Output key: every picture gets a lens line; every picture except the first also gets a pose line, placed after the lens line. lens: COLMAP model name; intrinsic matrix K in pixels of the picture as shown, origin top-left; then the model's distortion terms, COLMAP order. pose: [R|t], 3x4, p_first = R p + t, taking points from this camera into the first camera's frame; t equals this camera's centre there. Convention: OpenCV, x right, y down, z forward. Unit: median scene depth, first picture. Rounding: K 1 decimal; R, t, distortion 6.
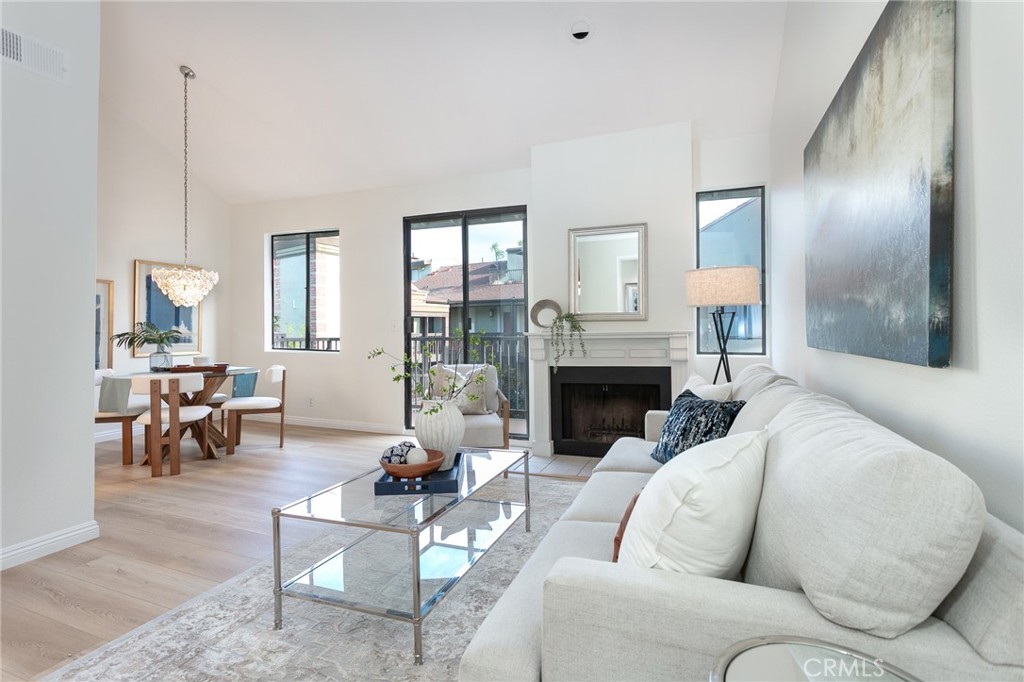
lens RADIAL K [[479.8, 0, 513.7], [0, 479.8, 331.9], [0, 0, 1]] dist [-0.002353, 0.000119]
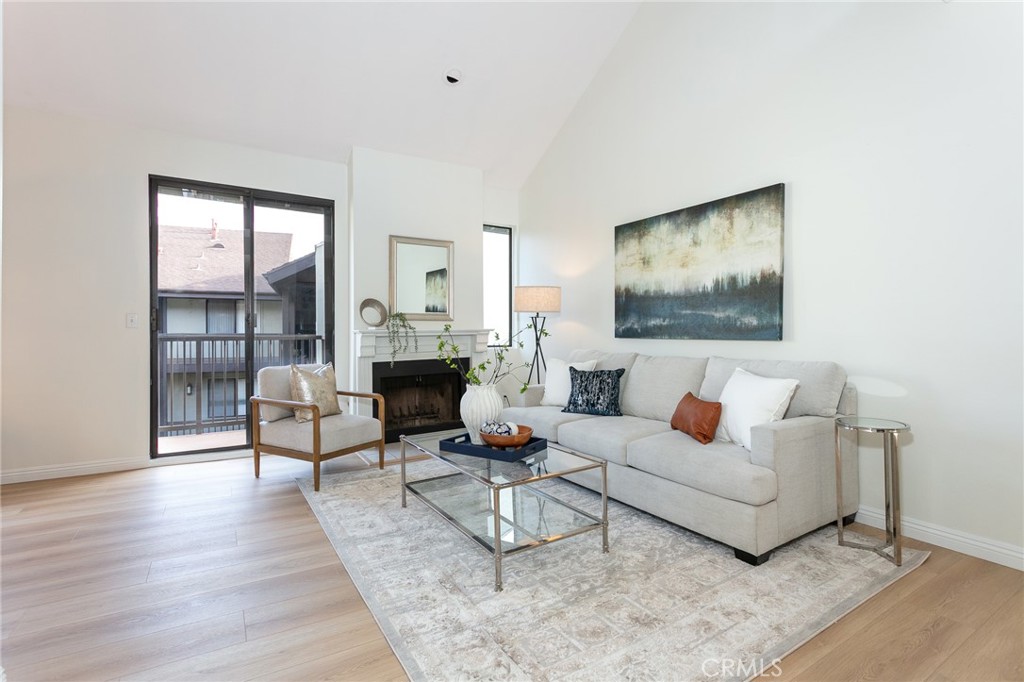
lens RADIAL K [[479.8, 0, 506.1], [0, 479.8, 338.0], [0, 0, 1]] dist [-0.002353, 0.000119]
pose [[0.611203, -0.007418, 0.791439, -0.583890], [0.000540, 0.999960, 0.008955, 0.009228], [-0.791474, -0.005047, 0.611182, 0.131217]]
